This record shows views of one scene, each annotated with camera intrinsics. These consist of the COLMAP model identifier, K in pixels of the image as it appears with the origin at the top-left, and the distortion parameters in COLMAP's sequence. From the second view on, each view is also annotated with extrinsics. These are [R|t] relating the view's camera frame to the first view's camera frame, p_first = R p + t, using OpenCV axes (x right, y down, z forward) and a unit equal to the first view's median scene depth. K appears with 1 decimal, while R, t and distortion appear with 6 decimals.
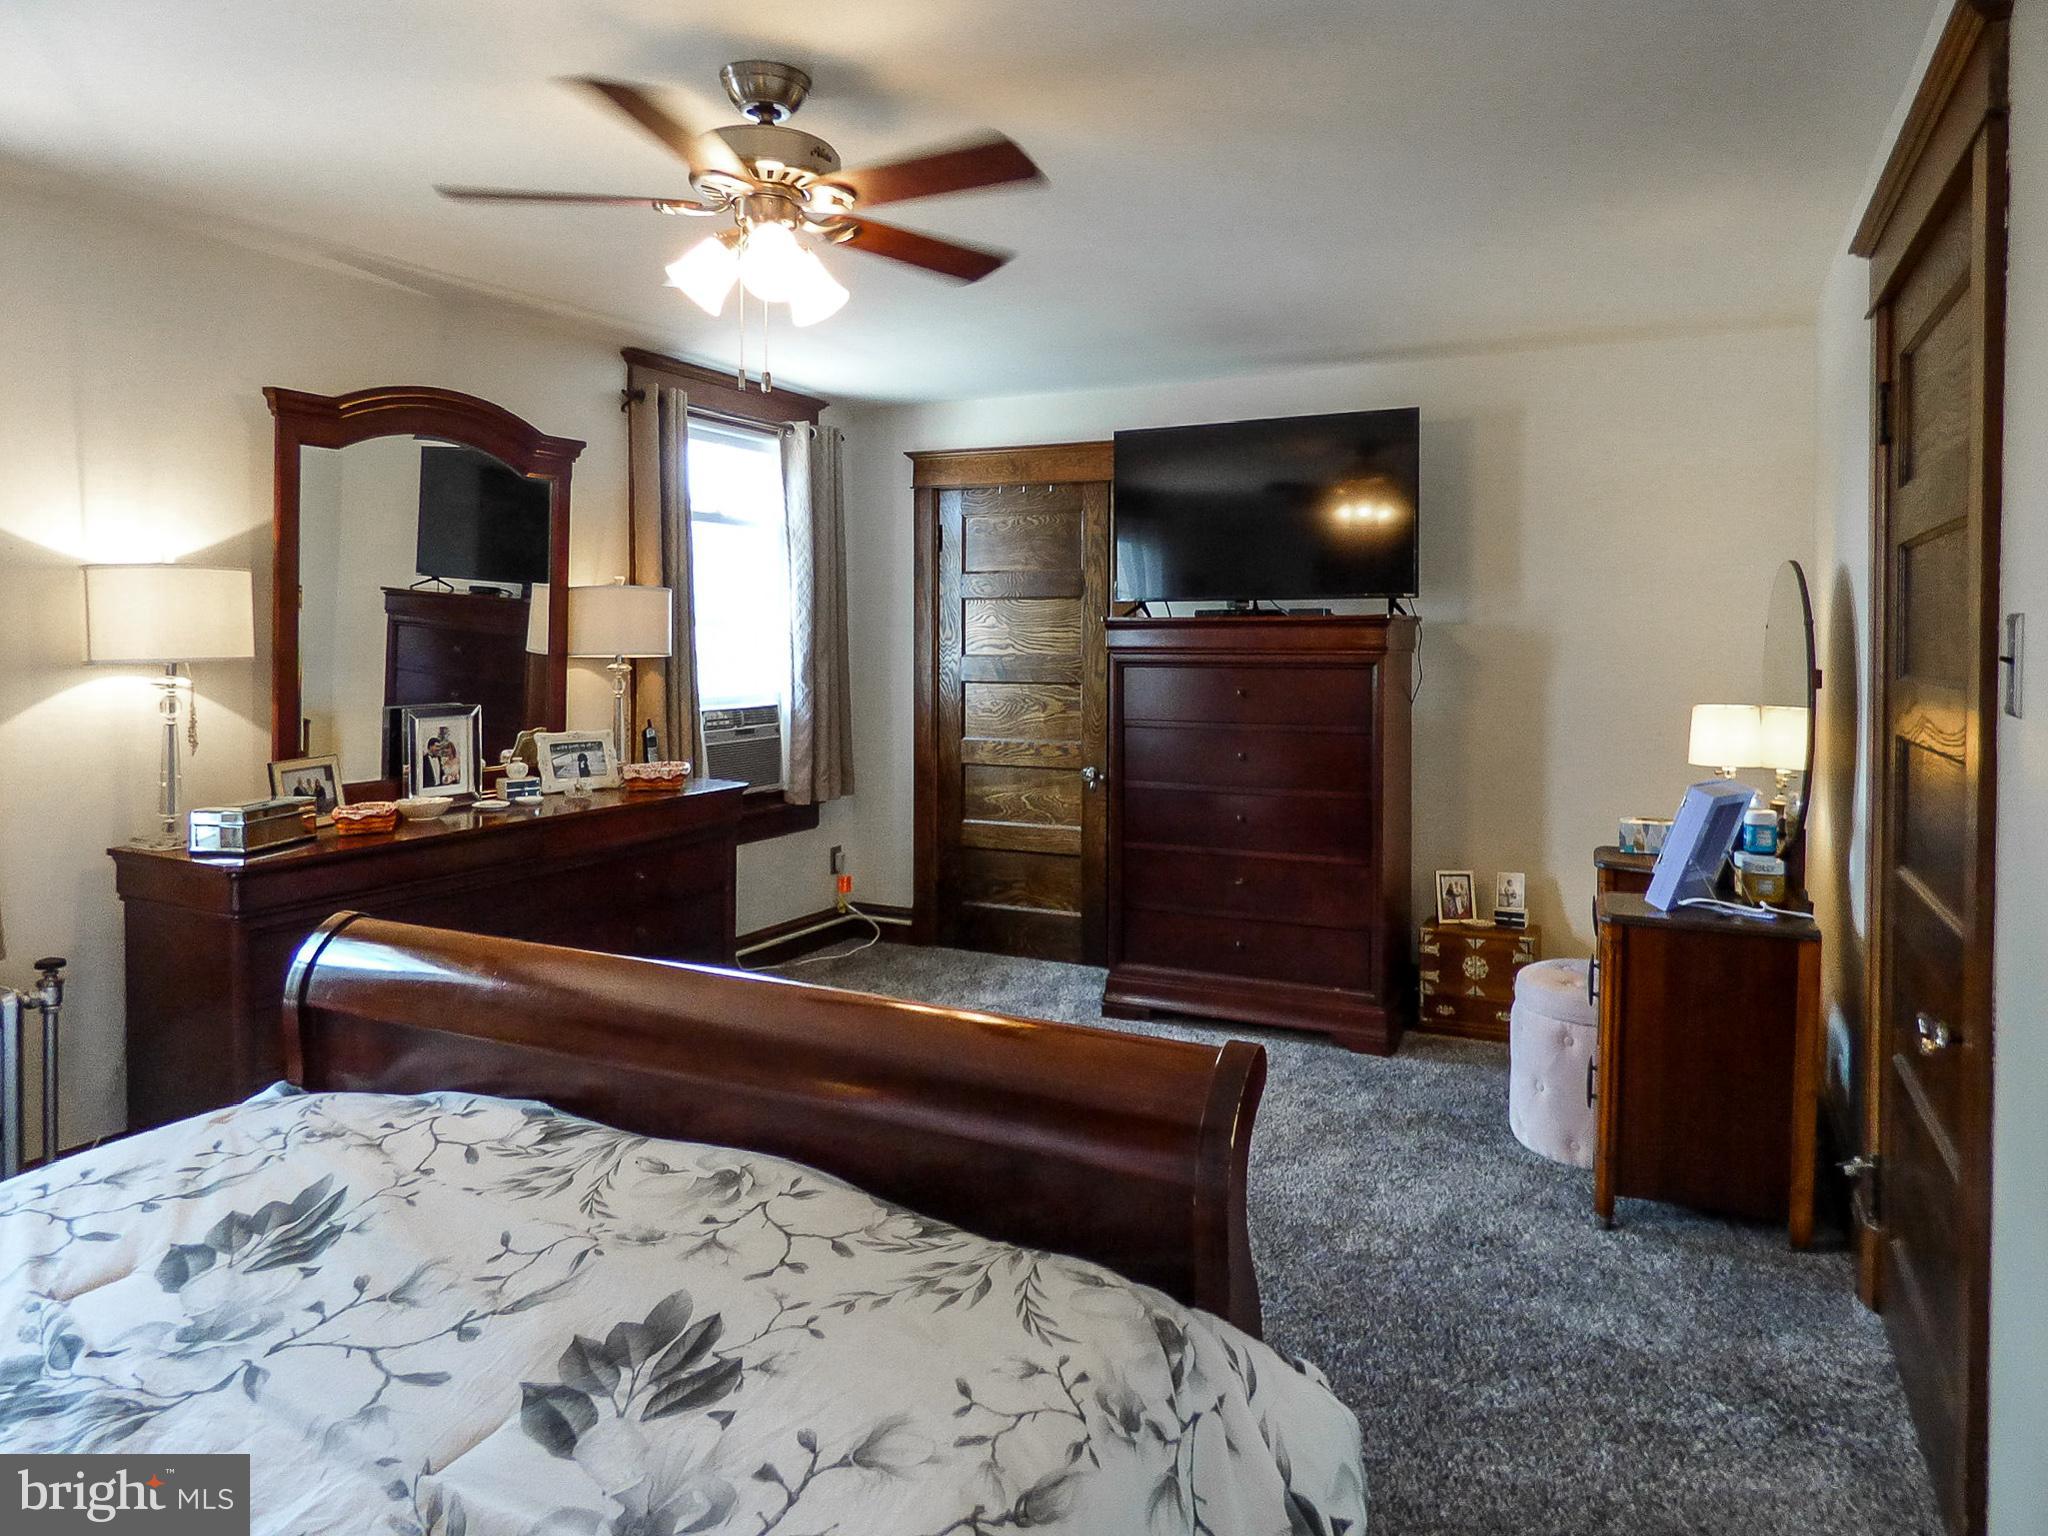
lens RADIAL K [[1292.2, 0, 1023.9], [0, 1292.2, 643.6], [0, 0, 1]] dist [0.006259, 0.002919]
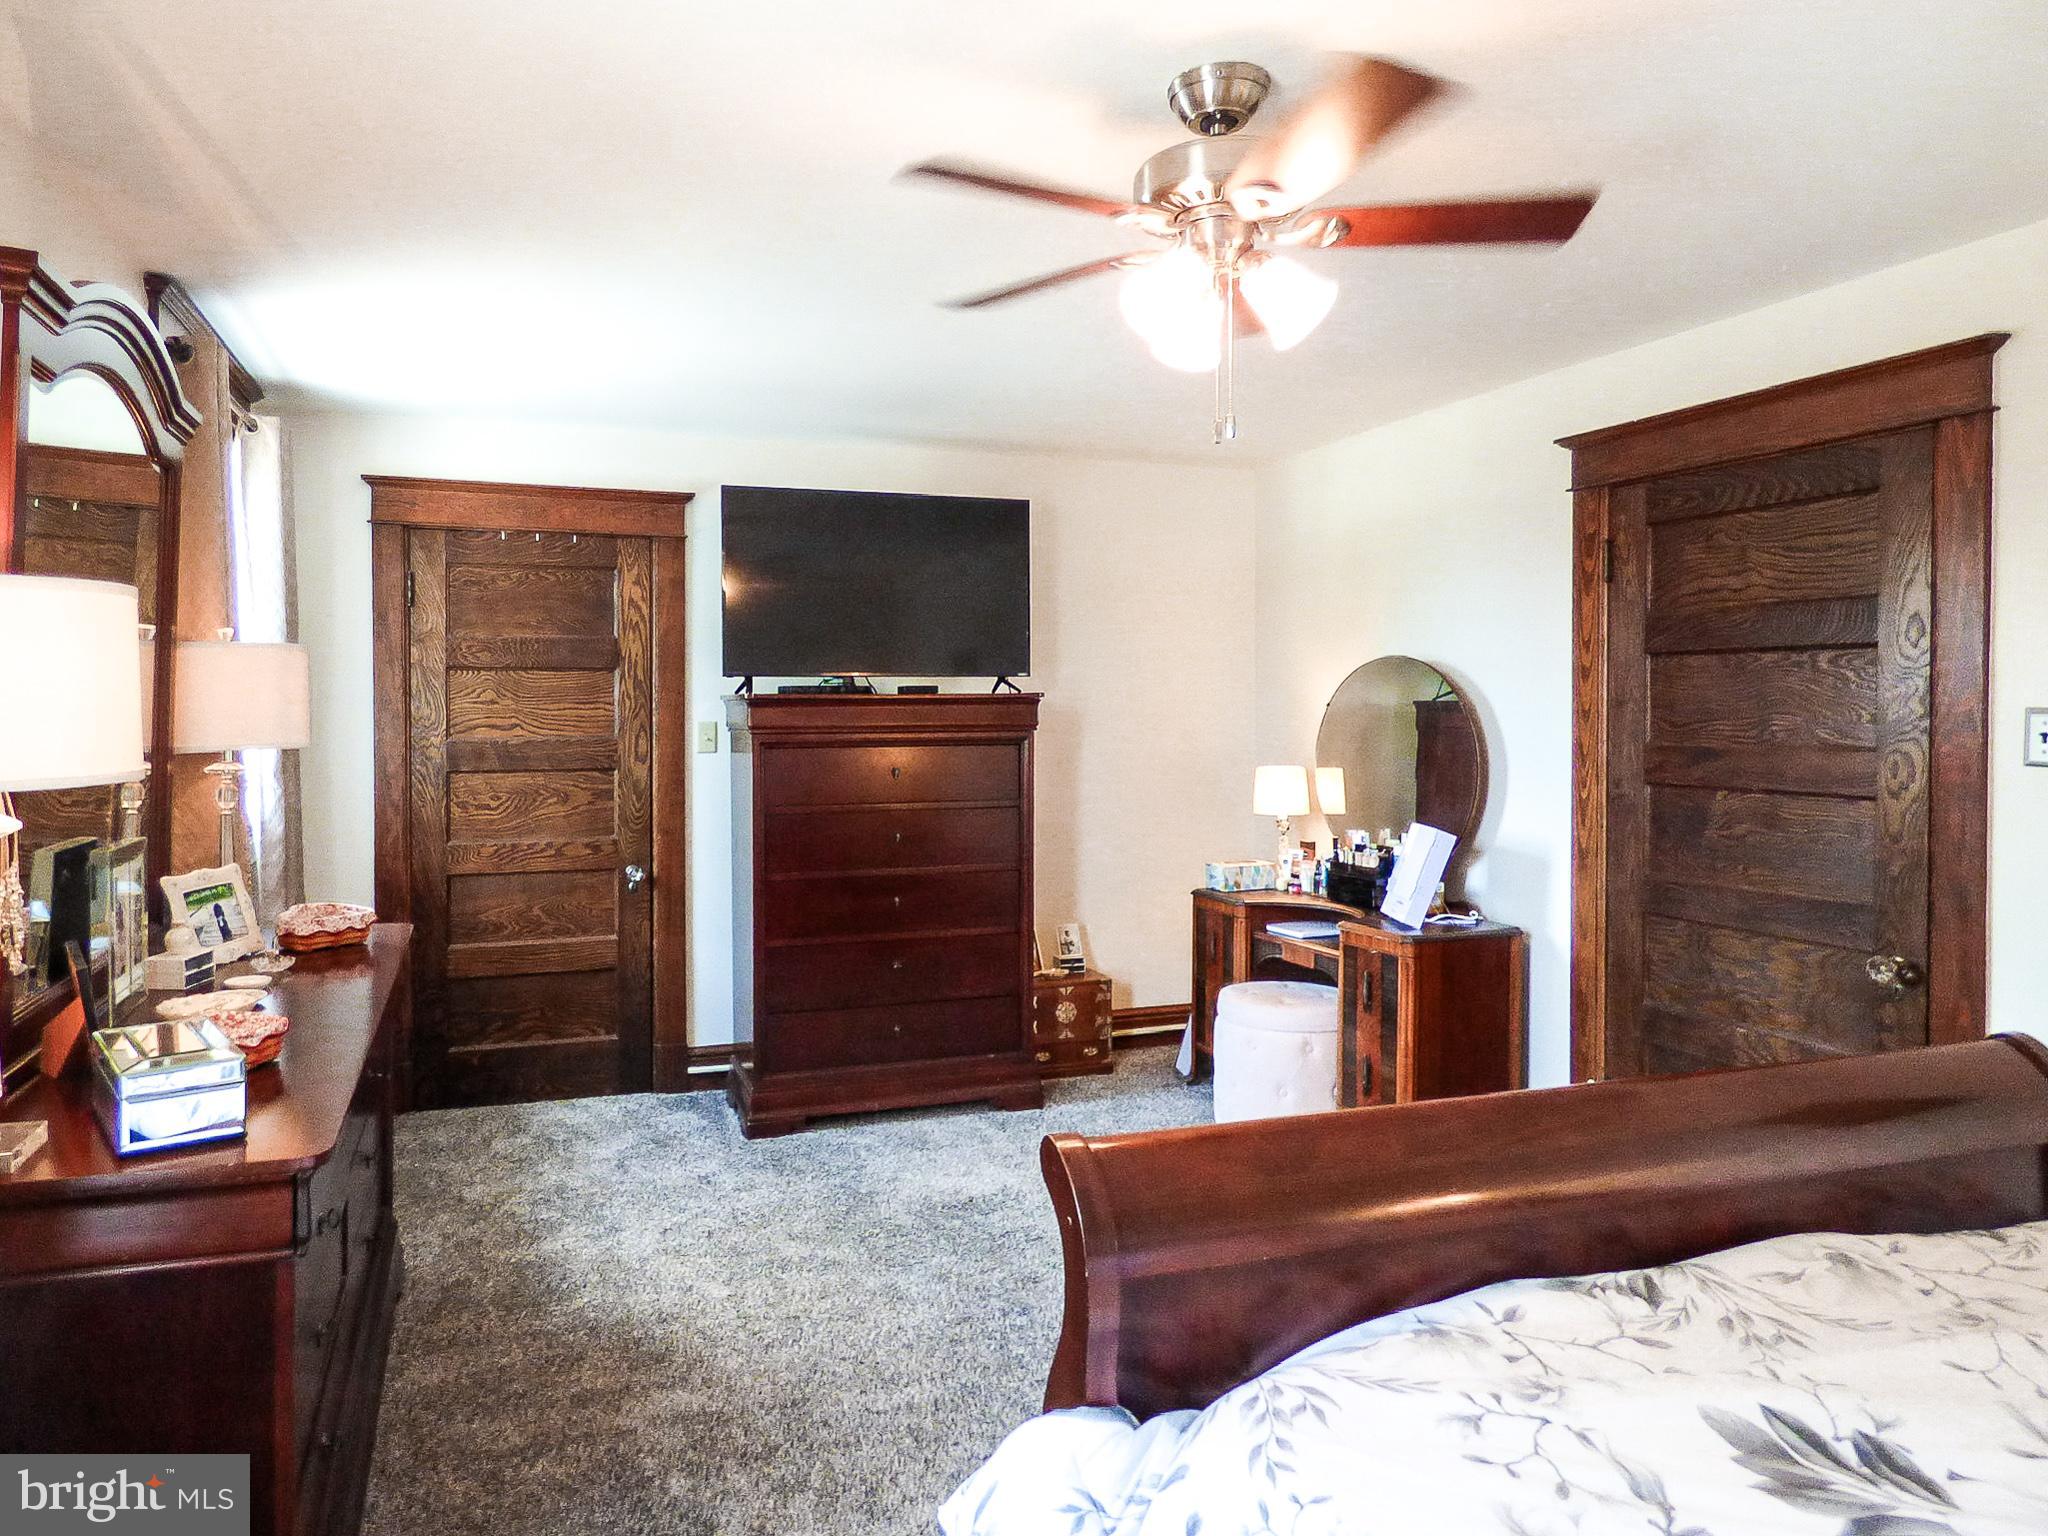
lens RADIAL K [[1295.0, 0, 1021.0], [0, 1295.0, 710.8], [0, 0, 1]] dist [-0.003938, -0.000603]
pose [[0.709141, -0.003502, 0.705058, -0.447545], [0.005866, 0.999982, -0.000934, -0.006627], [-0.705043, 0.004798, 0.709149, 0.234918]]
